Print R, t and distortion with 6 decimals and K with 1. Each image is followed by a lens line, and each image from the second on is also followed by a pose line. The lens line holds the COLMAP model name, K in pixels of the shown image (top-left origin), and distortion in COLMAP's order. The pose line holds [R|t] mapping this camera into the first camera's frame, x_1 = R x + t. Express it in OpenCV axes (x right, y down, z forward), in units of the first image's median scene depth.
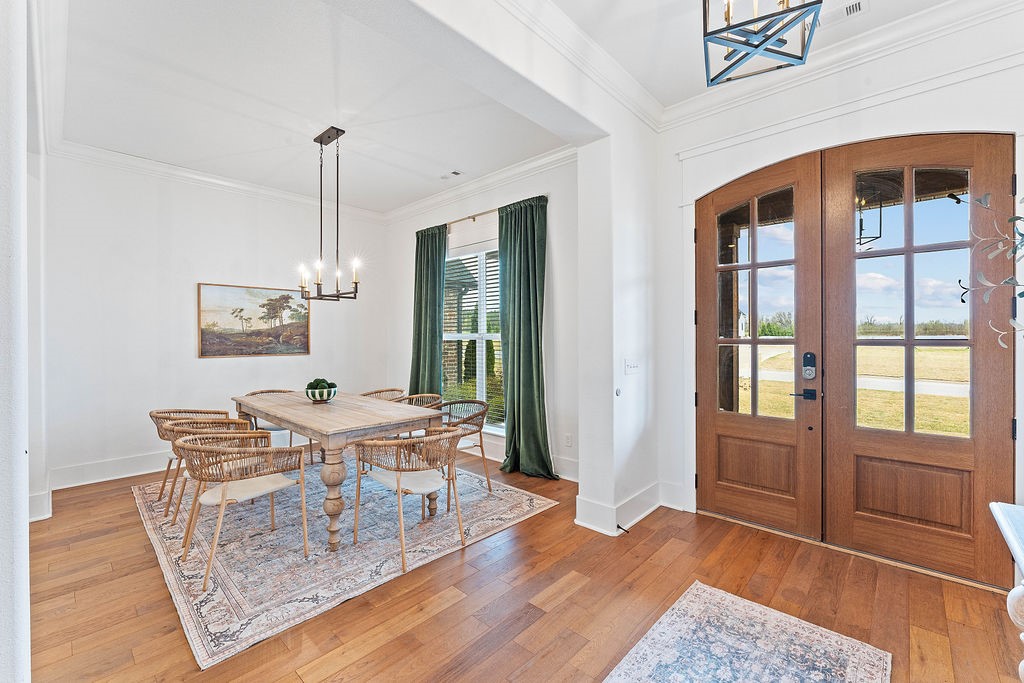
lens RADIAL K [[423.8, 0, 512.0], [0, 423.8, 341.5], [0, 0, 1]] dist [-0.003042, -0.000408]
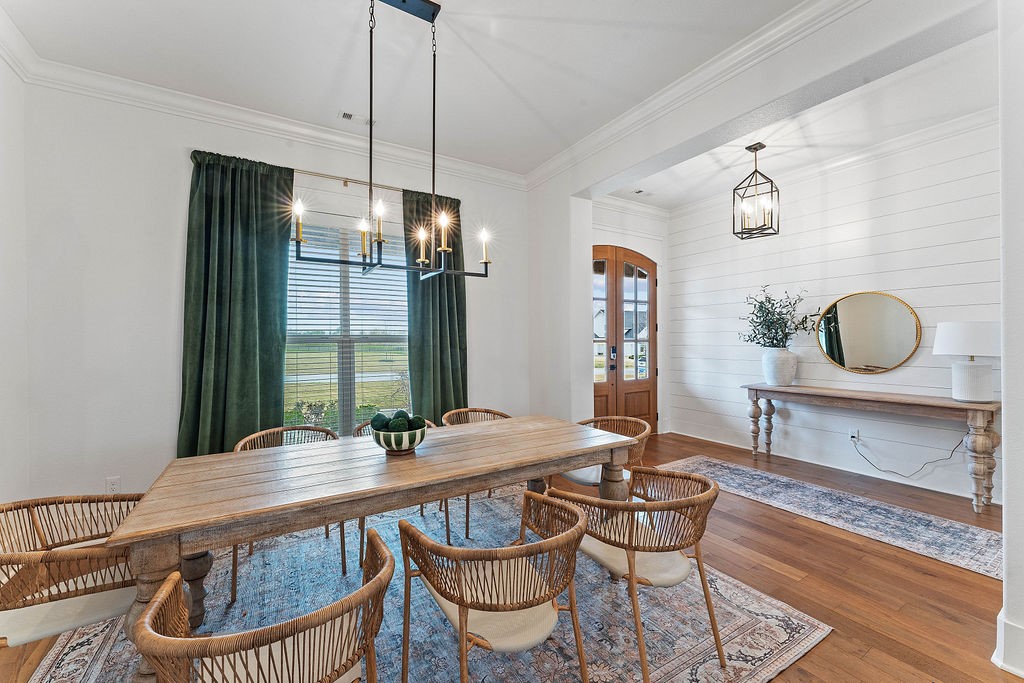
lens RADIAL K [[406.7, 0, 502.3], [0, 406.7, 338.2], [0, 0, 1]] dist [0.000274, 0.000082]
pose [[0.275826, 0.006249, 0.961187, -0.920329], [0.016107, 0.999808, -0.011123, -0.000154], [-0.961072, 0.018550, 0.275673, 0.696297]]
